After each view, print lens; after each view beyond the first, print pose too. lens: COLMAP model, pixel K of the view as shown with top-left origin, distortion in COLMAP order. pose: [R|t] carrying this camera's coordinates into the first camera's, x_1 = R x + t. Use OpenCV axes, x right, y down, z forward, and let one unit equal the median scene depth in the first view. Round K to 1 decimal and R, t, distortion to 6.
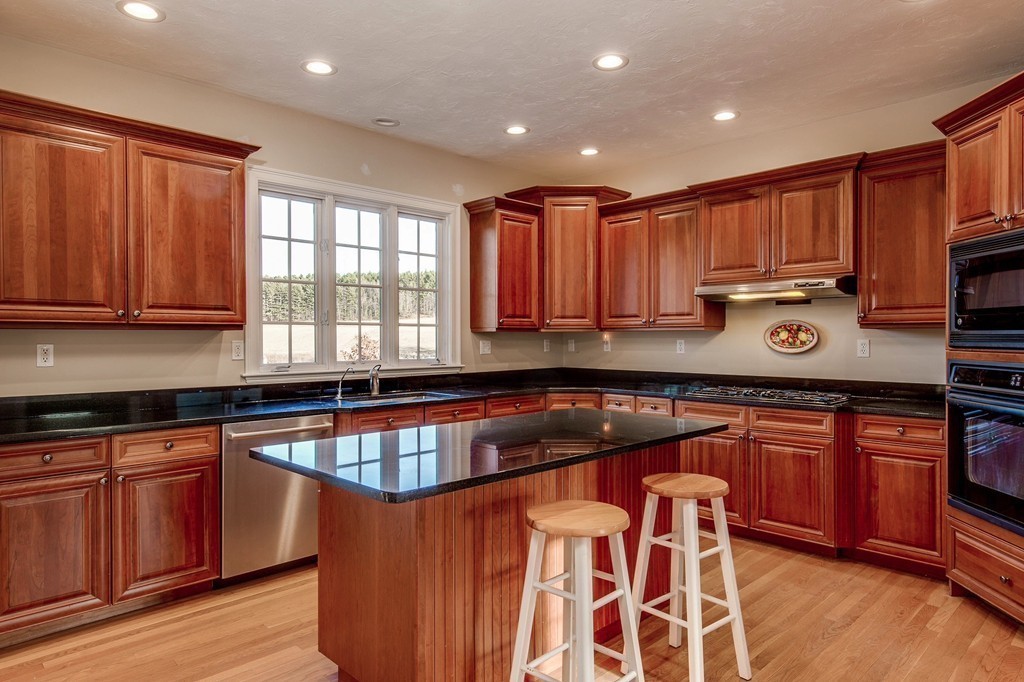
lens RADIAL K [[633.6, 0, 511.6], [0, 633.6, 341.1], [0, 0, 1]] dist [0.005245, -0.001053]
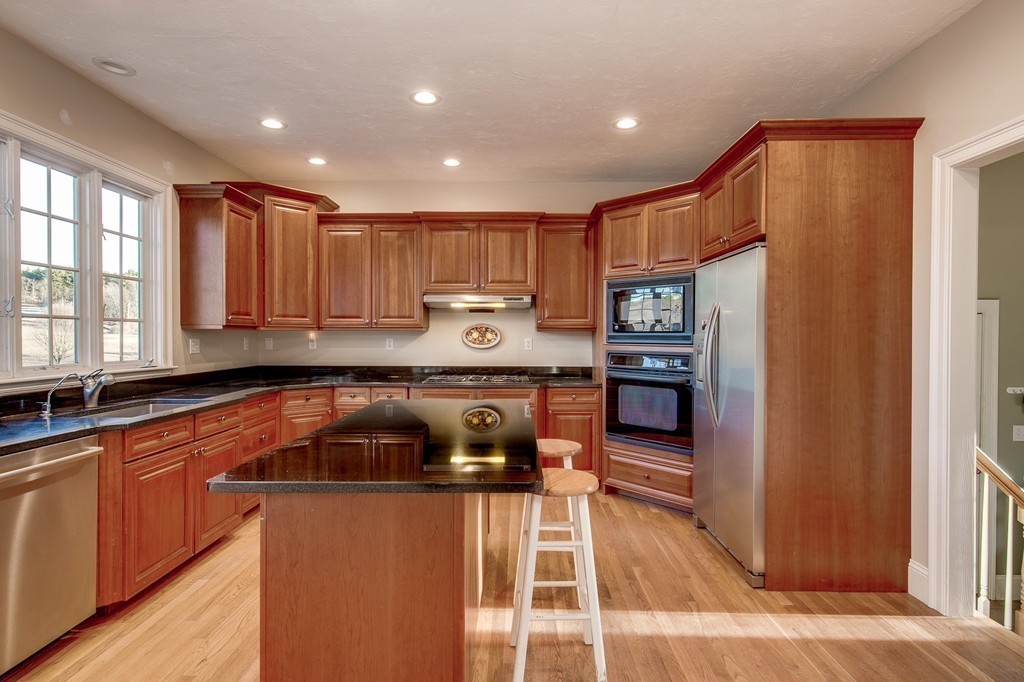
lens RADIAL K [[532.4, 0, 514.6], [0, 532.4, 341.9], [0, 0, 1]] dist [0.000476, -0.001567]
pose [[0.689757, -0.003126, 0.724034, -0.321426], [-0.000461, 0.999989, 0.004757, -0.000091], [-0.724041, -0.003616, 0.689748, 0.155508]]
